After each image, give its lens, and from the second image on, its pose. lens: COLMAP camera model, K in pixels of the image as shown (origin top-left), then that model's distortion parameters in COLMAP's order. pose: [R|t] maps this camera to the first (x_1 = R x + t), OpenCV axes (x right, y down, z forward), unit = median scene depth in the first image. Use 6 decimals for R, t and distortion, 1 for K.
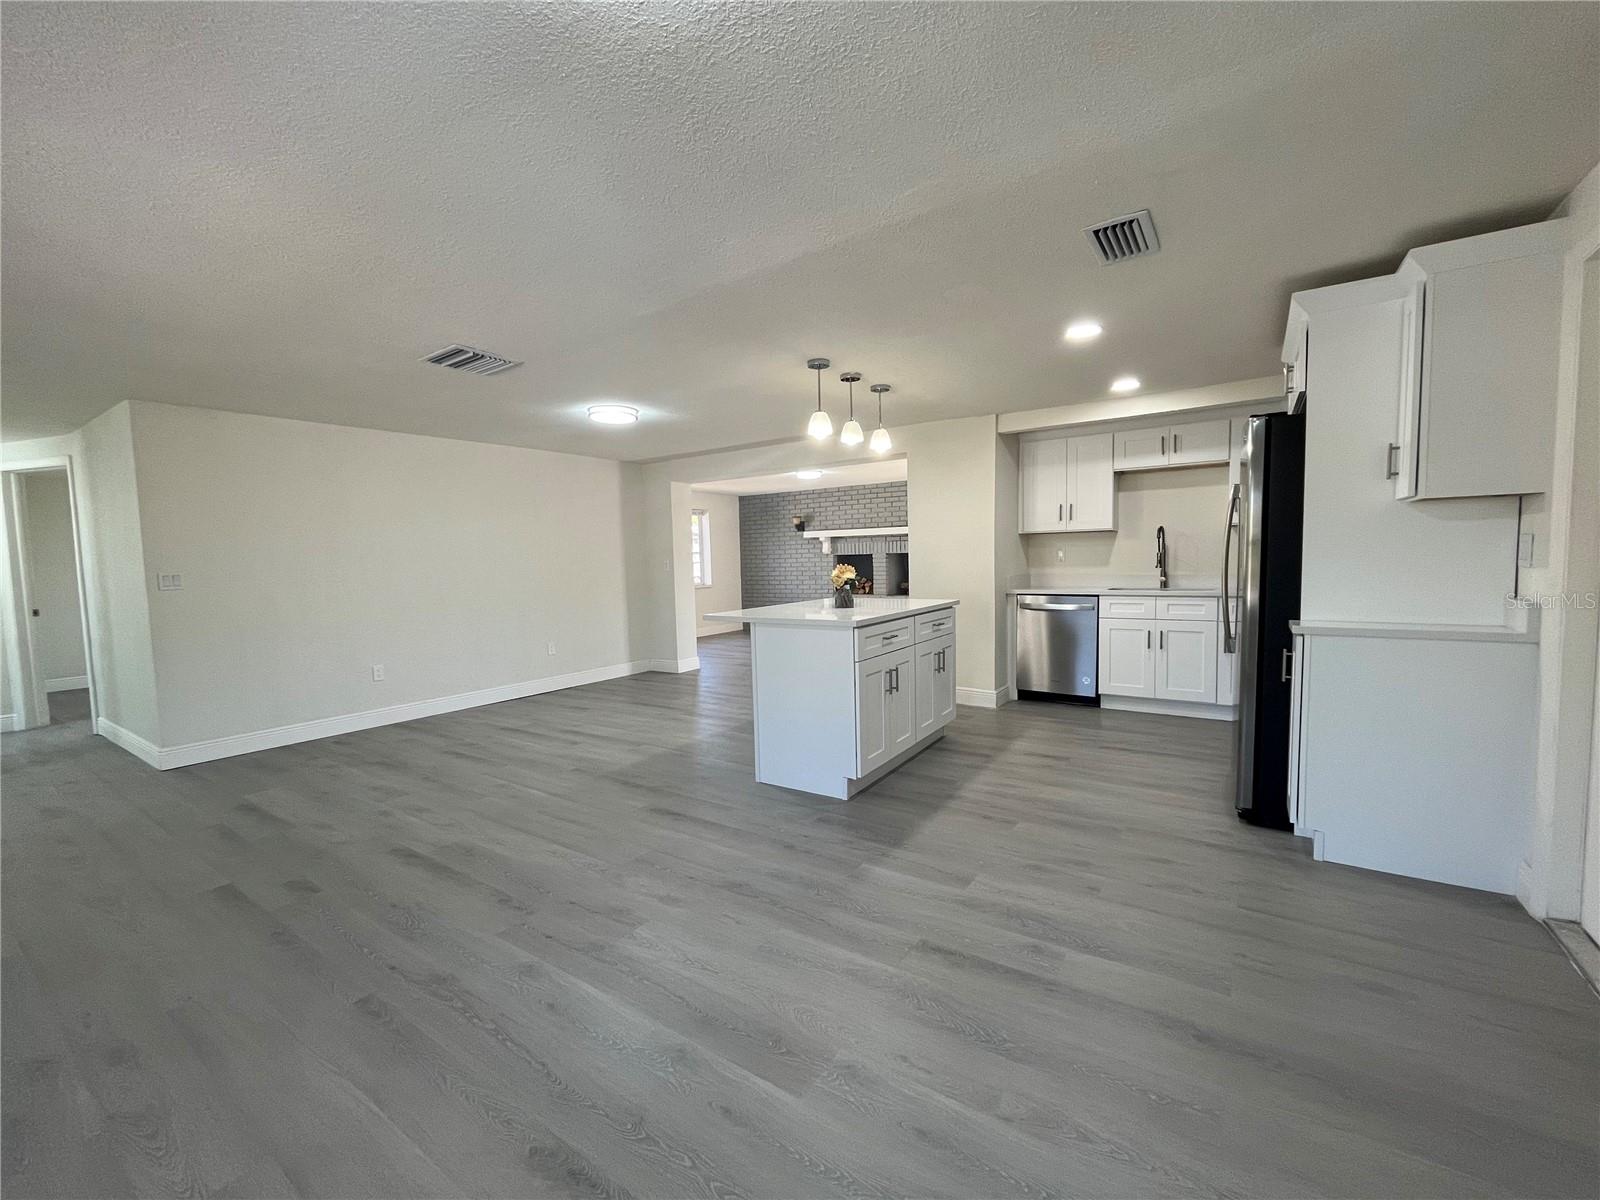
lens RADIAL K [[651.3, 0, 788.9], [0, 651.3, 600.1], [0, 0, 1]] dist [-0.004231, -0.000321]
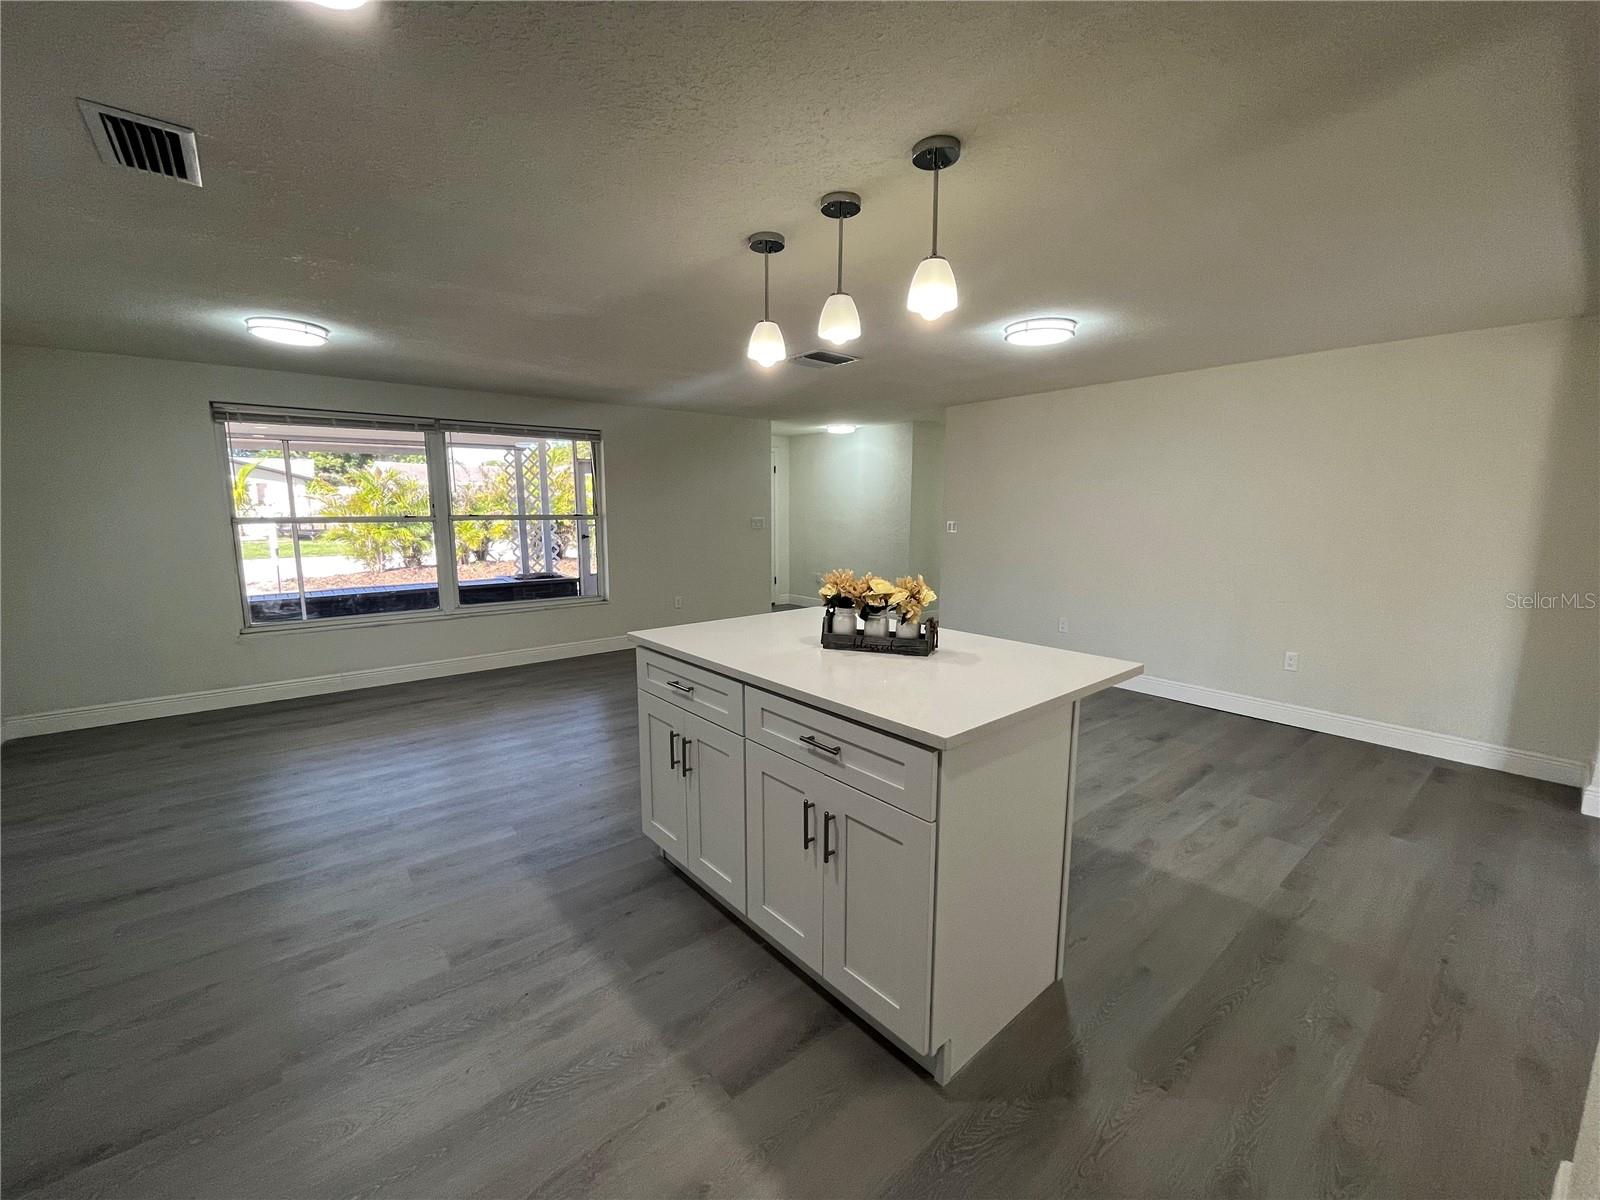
lens RADIAL K [[651.3, 0, 782.3], [0, 651.3, 610.2], [0, 0, 1]] dist [-0.004231, -0.000321]
pose [[-0.279784, 0.157563, -0.947045, 0.246026], [-0.064668, 0.981107, 0.182335, -0.046354], [0.957882, 0.112259, -0.264309, 0.433340]]
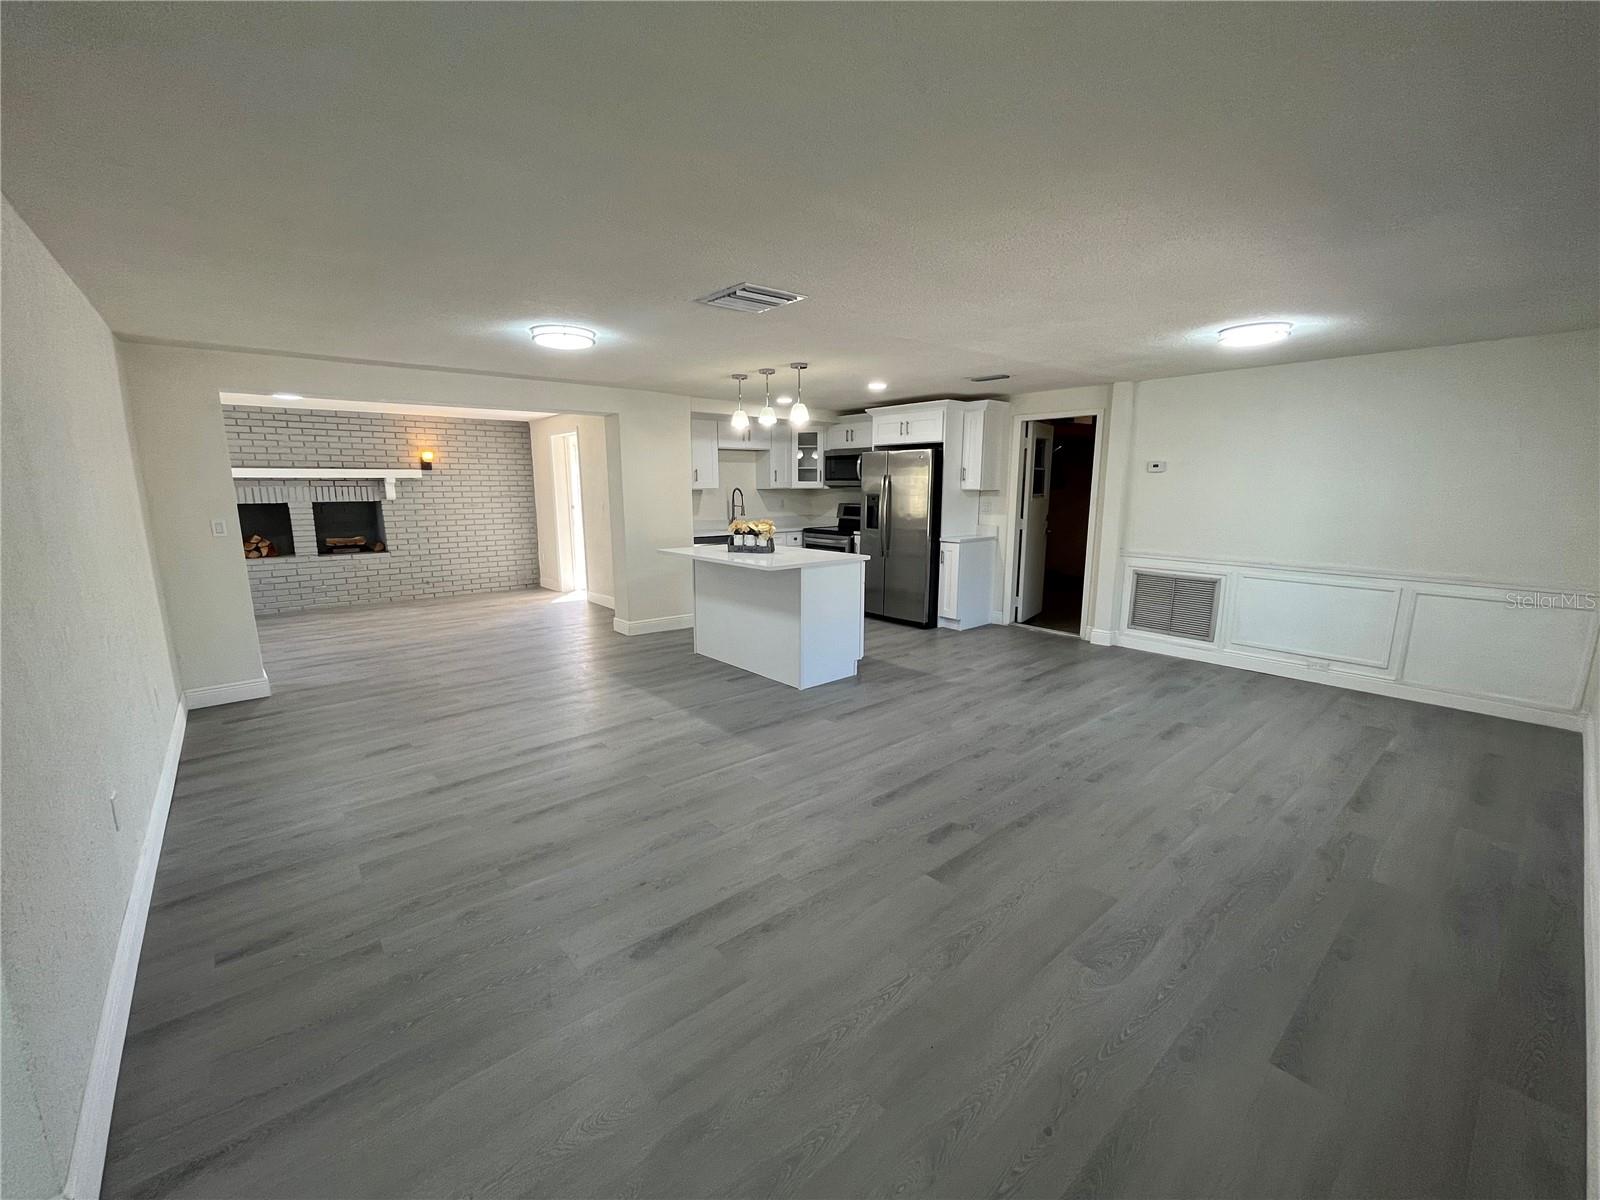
lens RADIAL K [[651.3, 0, 788.7], [0, 651.3, 611.4], [0, 0, 1]] dist [-0.004231, -0.000321]
pose [[0.271084, -0.163497, 0.948568, -0.456583], [0.059649, 0.986428, 0.152976, -0.027646], [-0.960706, 0.015112, 0.277158, 0.238534]]
